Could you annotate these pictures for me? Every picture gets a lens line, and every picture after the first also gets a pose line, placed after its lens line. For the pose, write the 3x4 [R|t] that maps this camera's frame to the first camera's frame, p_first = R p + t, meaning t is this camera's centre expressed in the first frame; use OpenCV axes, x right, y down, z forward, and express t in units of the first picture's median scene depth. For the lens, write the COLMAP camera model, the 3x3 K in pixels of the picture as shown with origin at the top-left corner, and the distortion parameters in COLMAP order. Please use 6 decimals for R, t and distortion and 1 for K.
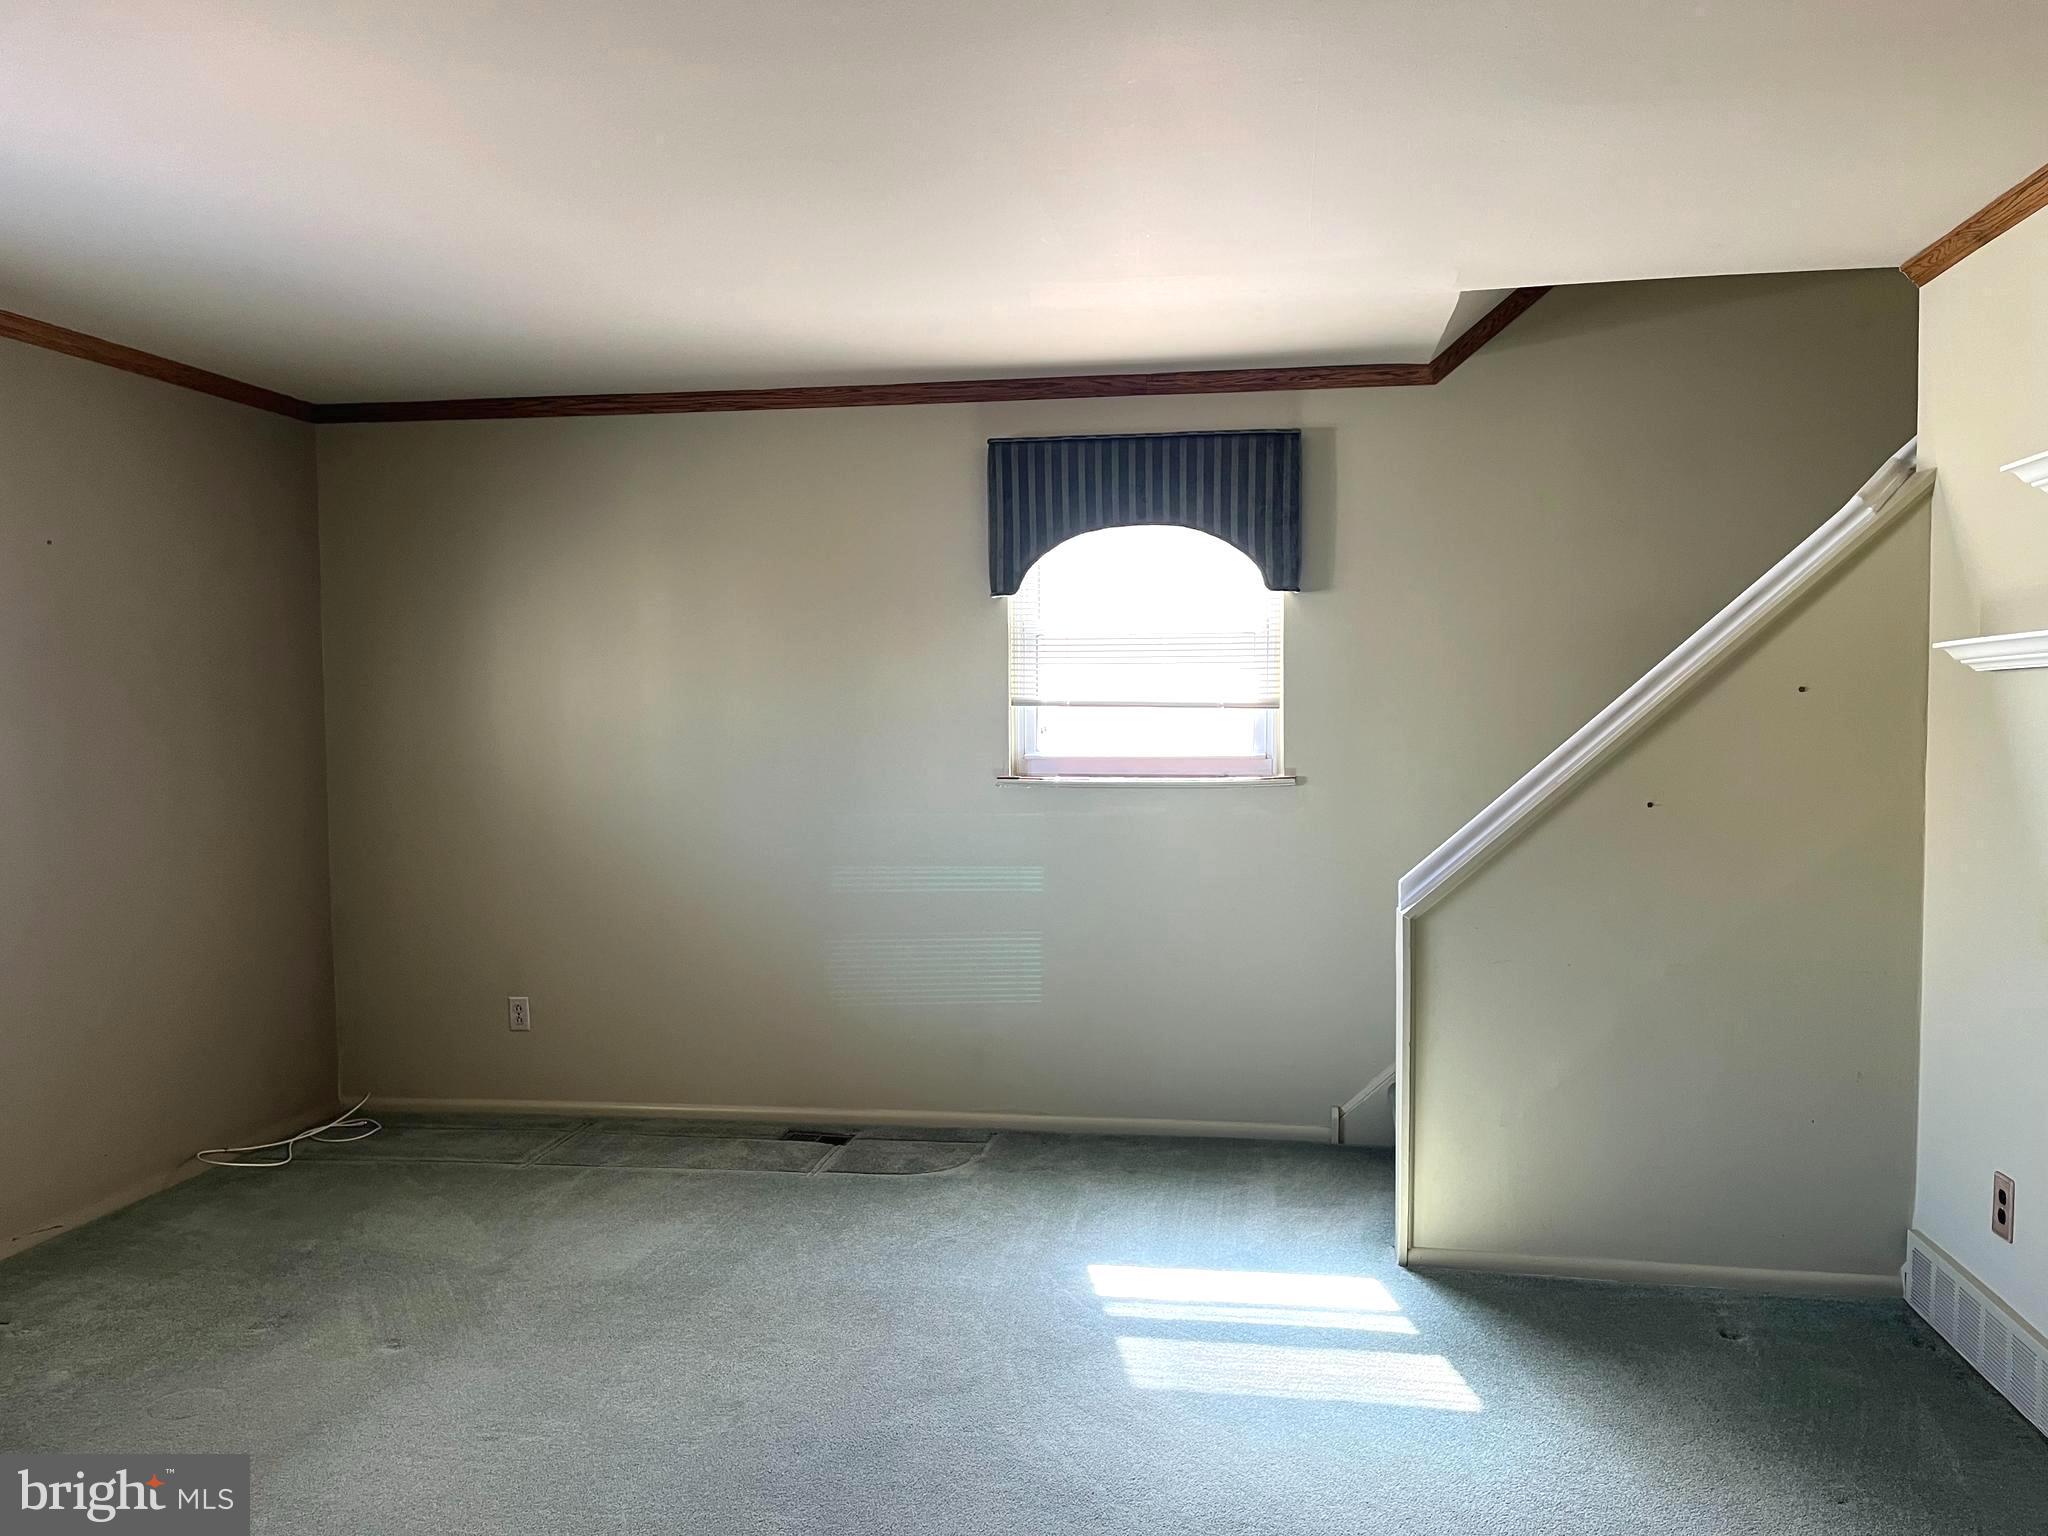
lens RADIAL K [[1557.2, 0, 1042.7], [0, 1557.2, 766.0], [0, 0, 1]] dist [0.057798, -0.070111]
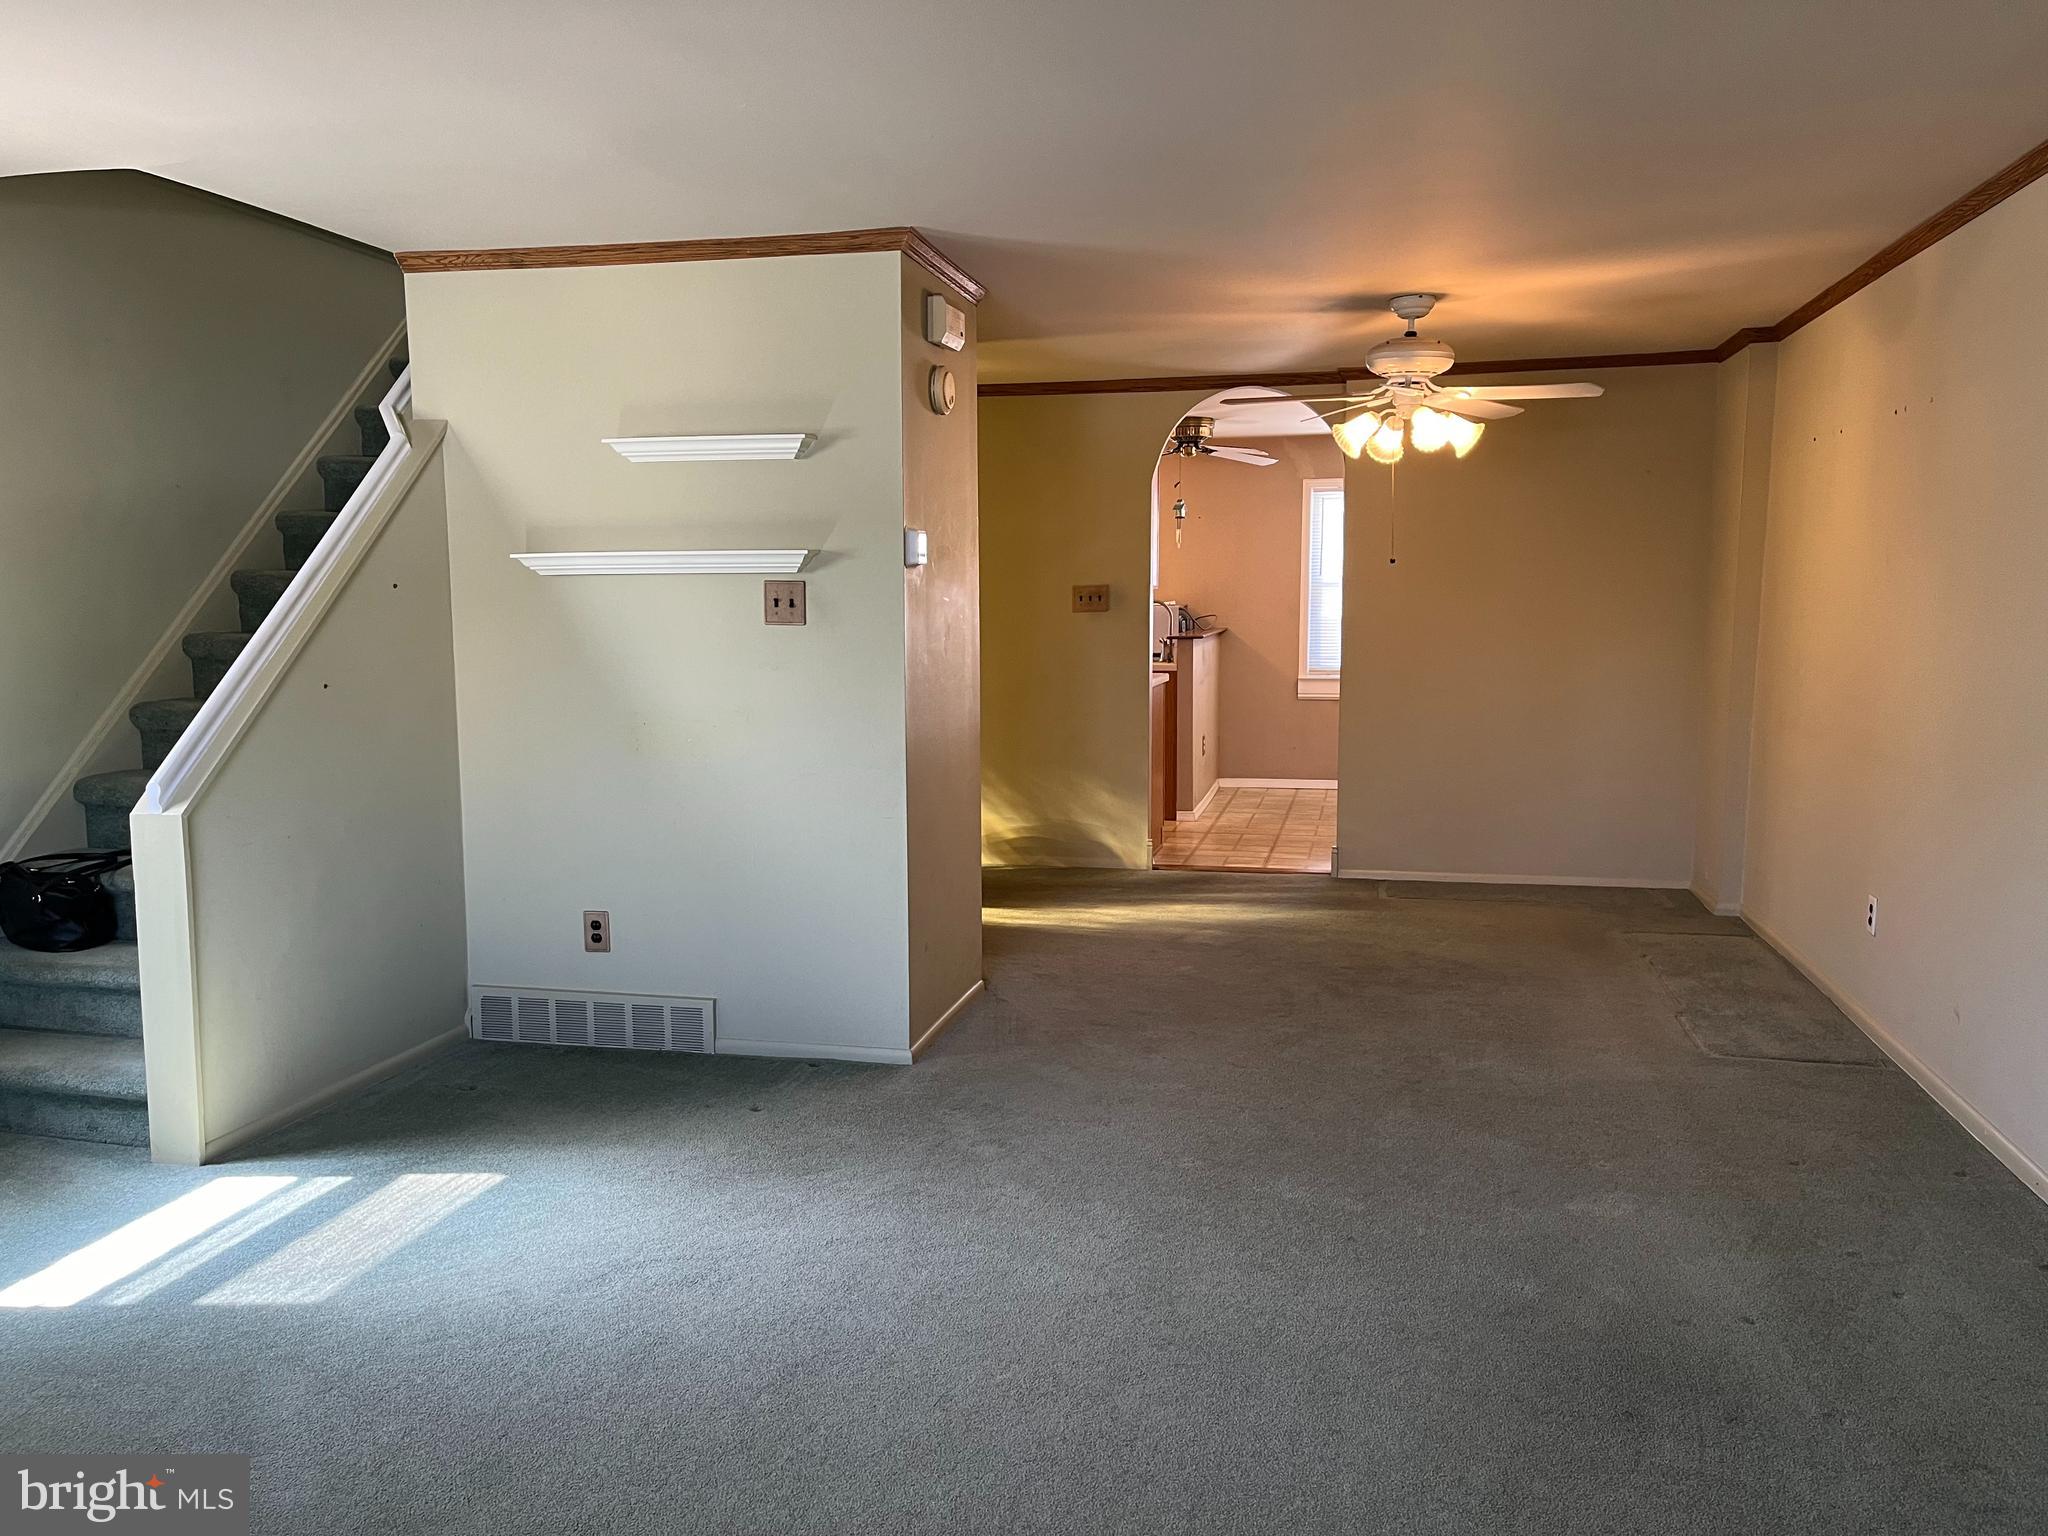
lens RADIAL K [[1557.2, 0, 1035.1], [0, 1557.2, 780.8], [0, 0, 1]] dist [0.057798, -0.070111]
pose [[0.049540, -0.113103, 0.992347, -0.581197], [0.039996, 0.992995, 0.111181, -0.010293], [-0.997971, 0.034182, 0.053716, 0.338271]]
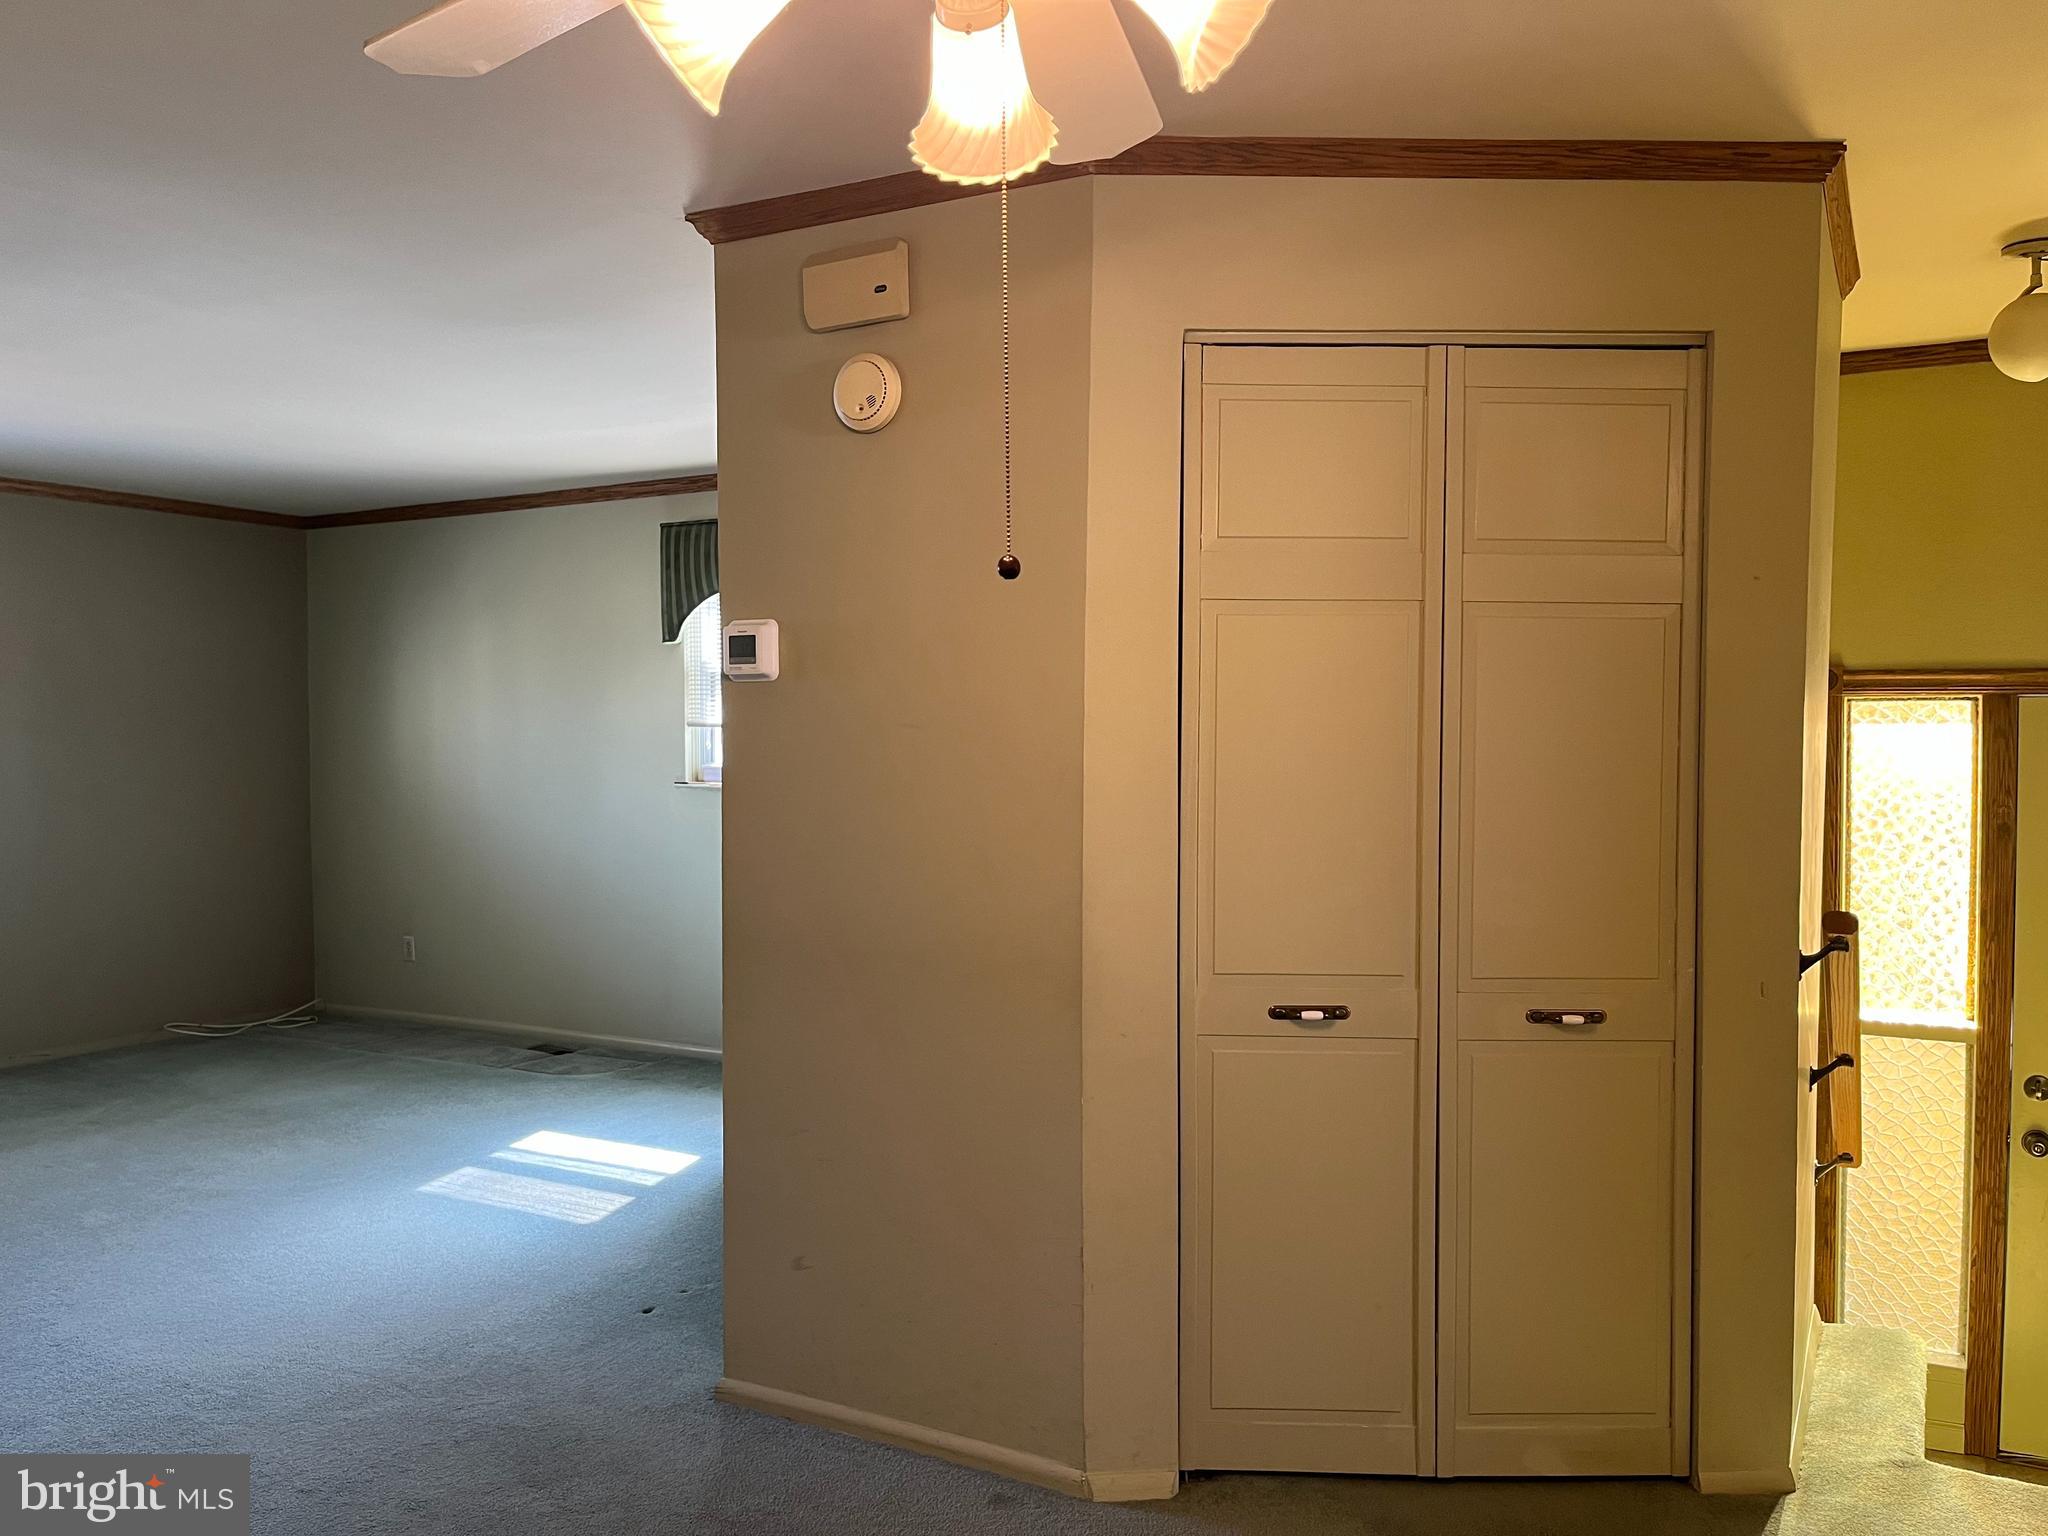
lens RADIAL K [[1557.2, 0, 1035.4], [0, 1557.2, 780.4], [0, 0, 1]] dist [0.057798, -0.070111]
pose [[0.938680, 0.013805, -0.344513, 0.754429], [-0.015101, 0.999885, -0.001077, 0.002539], [0.344459, 0.006213, 0.938781, -0.128566]]
